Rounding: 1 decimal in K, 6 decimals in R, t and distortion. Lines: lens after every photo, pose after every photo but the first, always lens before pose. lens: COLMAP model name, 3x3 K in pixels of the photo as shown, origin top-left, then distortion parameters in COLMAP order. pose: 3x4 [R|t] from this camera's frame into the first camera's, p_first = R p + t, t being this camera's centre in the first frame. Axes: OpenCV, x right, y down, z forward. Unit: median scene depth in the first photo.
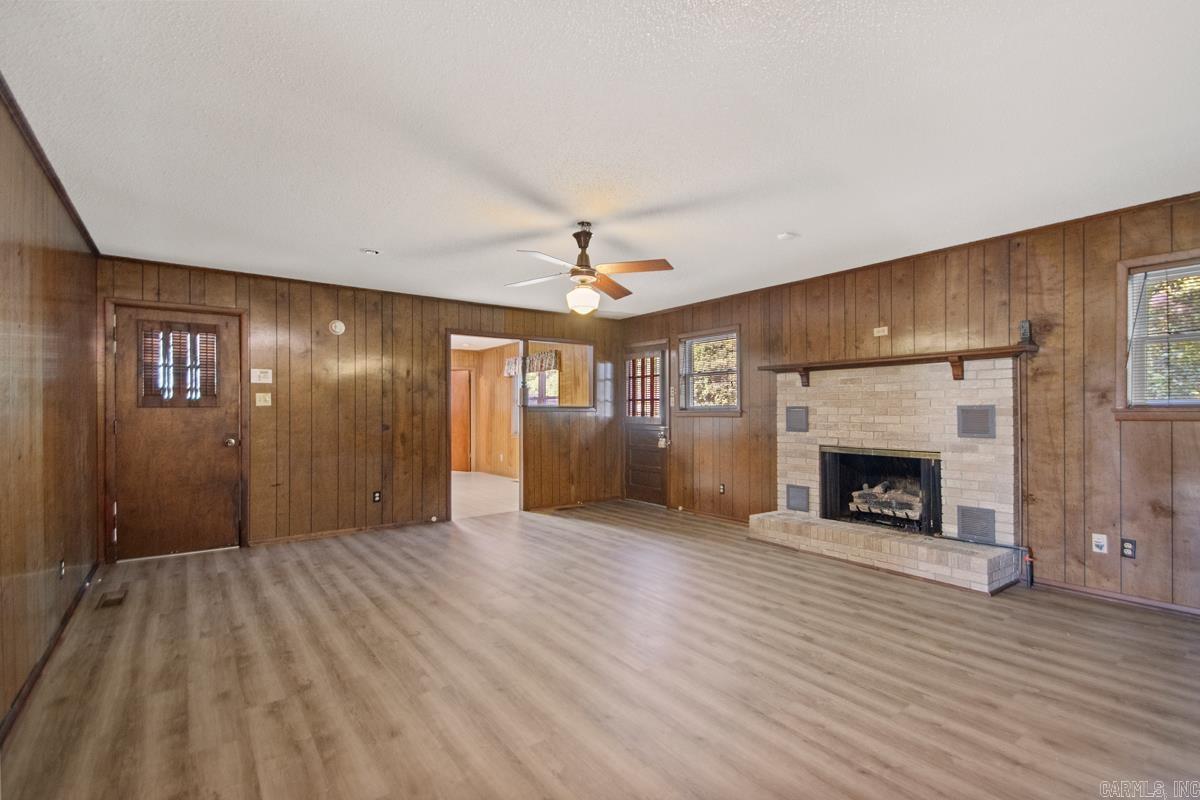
lens RADIAL K [[539.5, 0, 606.0], [0, 539.5, 413.3], [0, 0, 1]] dist [0.002330, -0.009624]
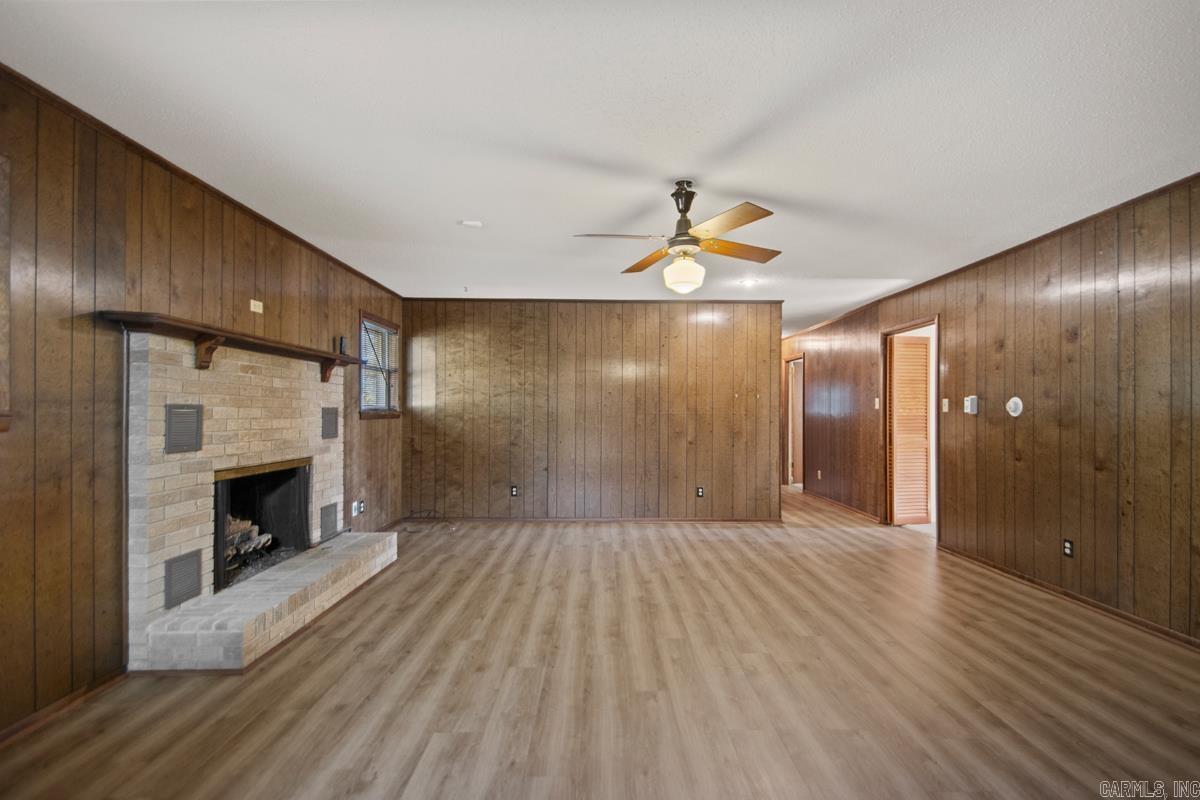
lens RADIAL K [[556.4, 0, 611.3], [0, 556.4, 405.7], [0, 0, 1]] dist [0.005249, -0.010724]
pose [[-0.812127, 0.009475, 0.583404, -0.343977], [0.006162, 0.999952, -0.007662, -0.005497], [-0.583449, -0.002627, -0.812146, 1.360613]]
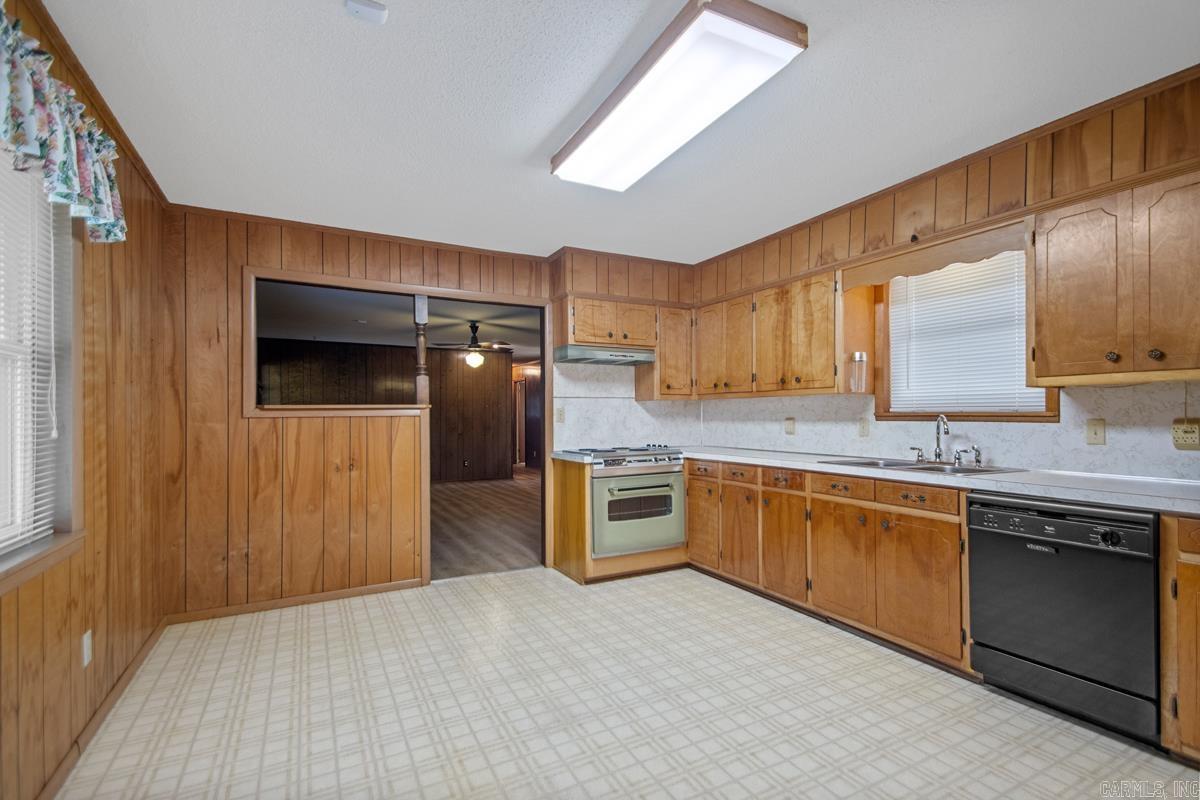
lens RADIAL K [[539.5, 0, 606.0], [0, 539.5, 413.3], [0, 0, 1]] dist [0.002330, -0.009624]
pose [[-0.988693, 0.011312, 0.149523, -0.597890], [0.011693, 0.999930, 0.001668, -0.007079], [-0.149494, 0.003397, -0.988757, 2.141660]]
